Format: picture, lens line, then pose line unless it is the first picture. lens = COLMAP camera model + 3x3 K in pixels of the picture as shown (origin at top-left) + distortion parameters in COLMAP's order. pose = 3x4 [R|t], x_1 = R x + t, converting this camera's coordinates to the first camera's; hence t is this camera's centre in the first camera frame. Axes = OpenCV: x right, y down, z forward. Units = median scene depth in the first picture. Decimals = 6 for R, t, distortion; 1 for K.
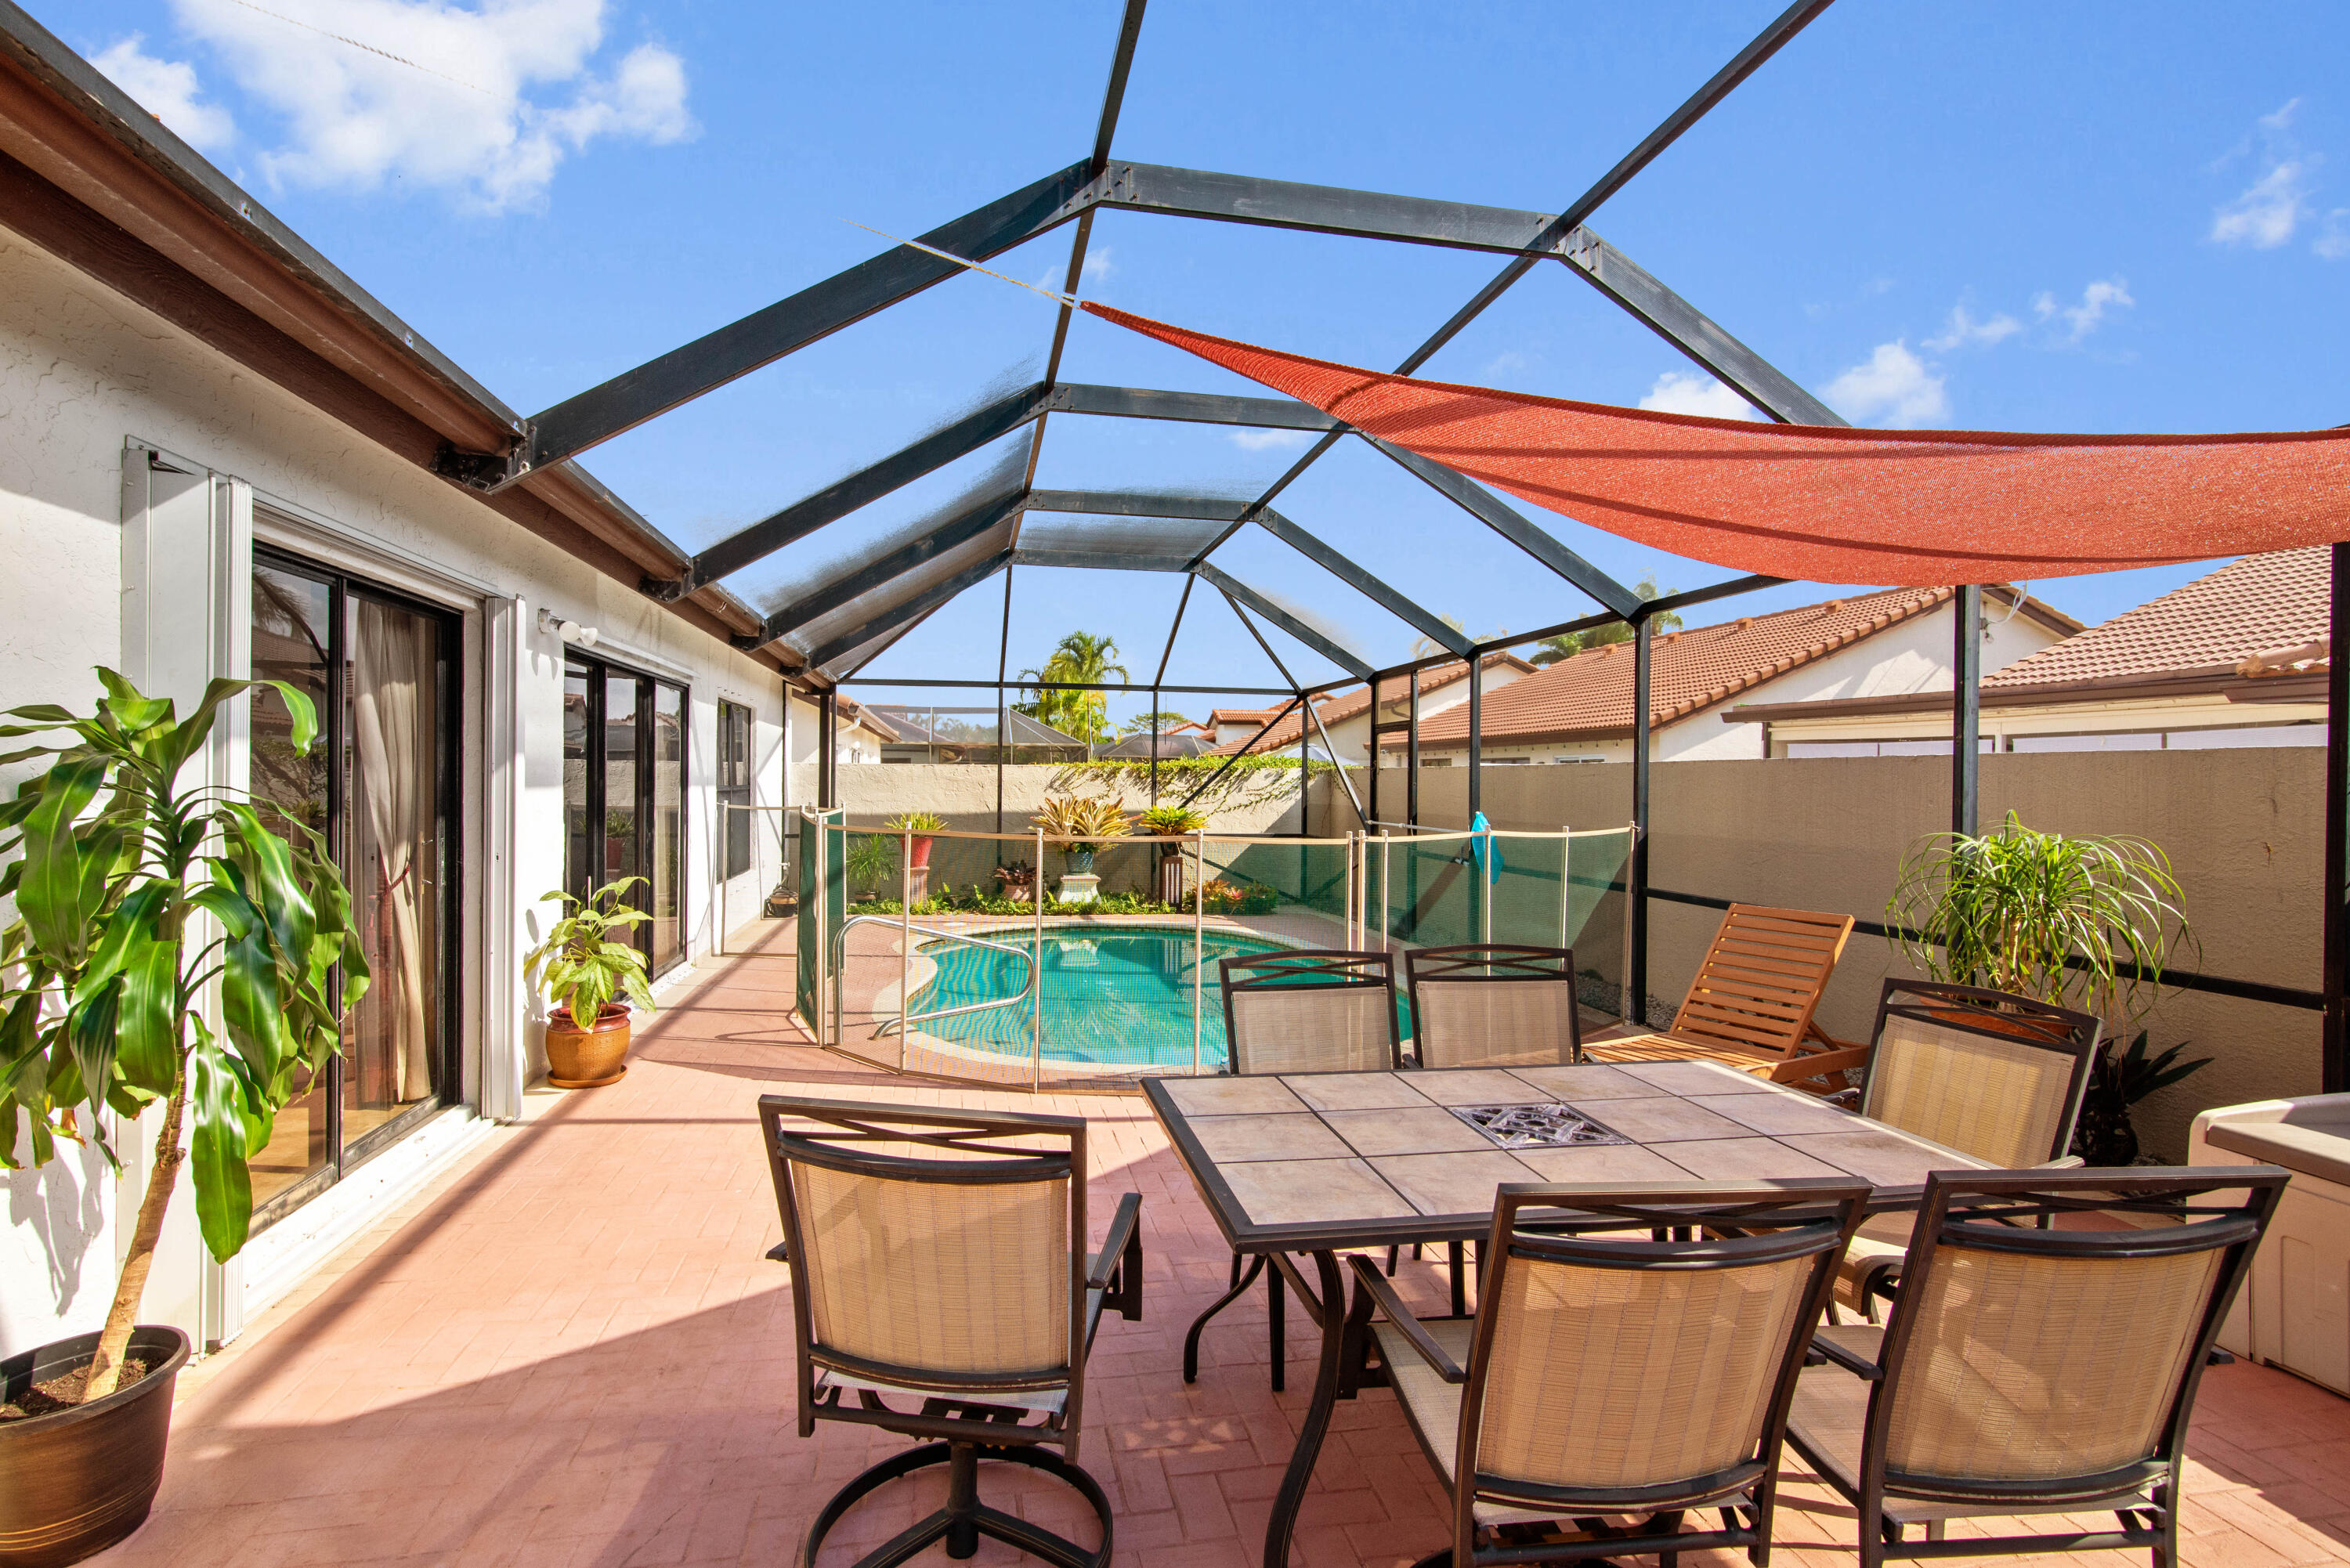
lens RADIAL K [[1091.6, 0, 1190.0], [0, 1091.6, 782.6], [0, 0, 1]] dist [-0.004063, -0.000906]
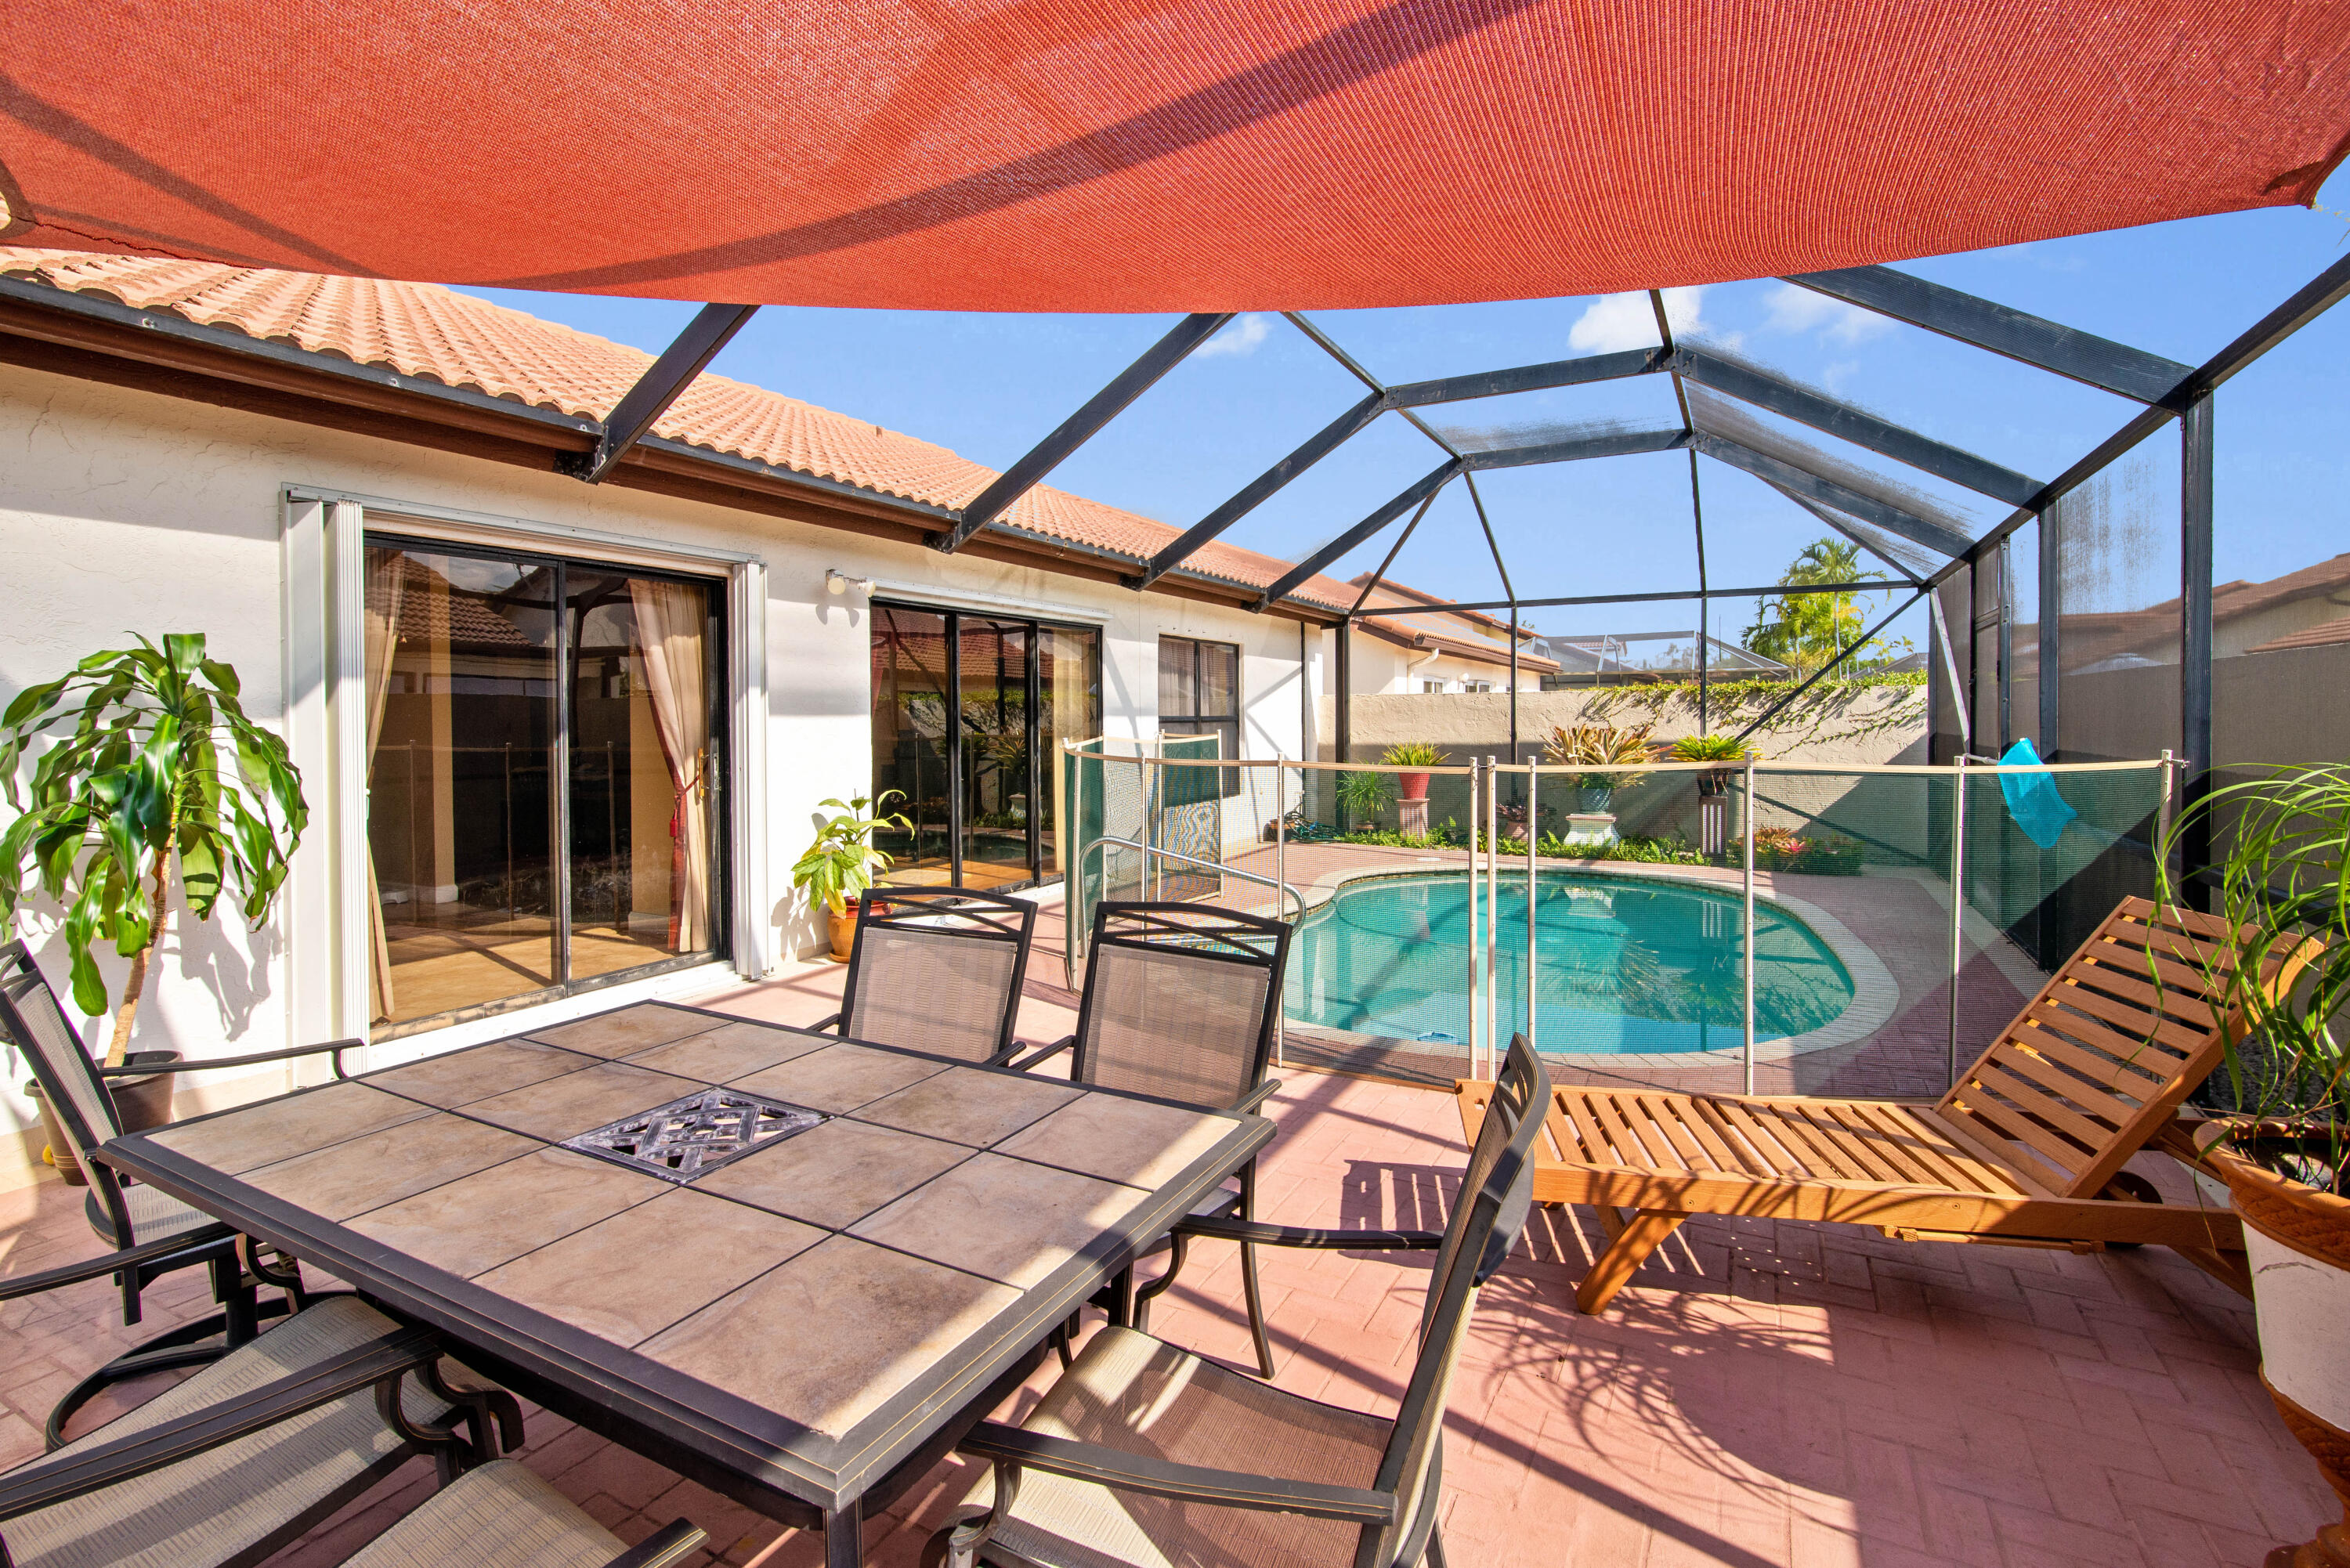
lens RADIAL K [[1091.6, 0, 1217.4], [0, 1091.6, 743.1], [0, 0, 1]] dist [-0.004063, -0.000906]
pose [[0.778524, 0.000350, -0.627615, 0.223695], [0.013381, 0.999763, 0.017157, 0.008892], [0.627472, -0.021755, 0.778335, 0.137533]]
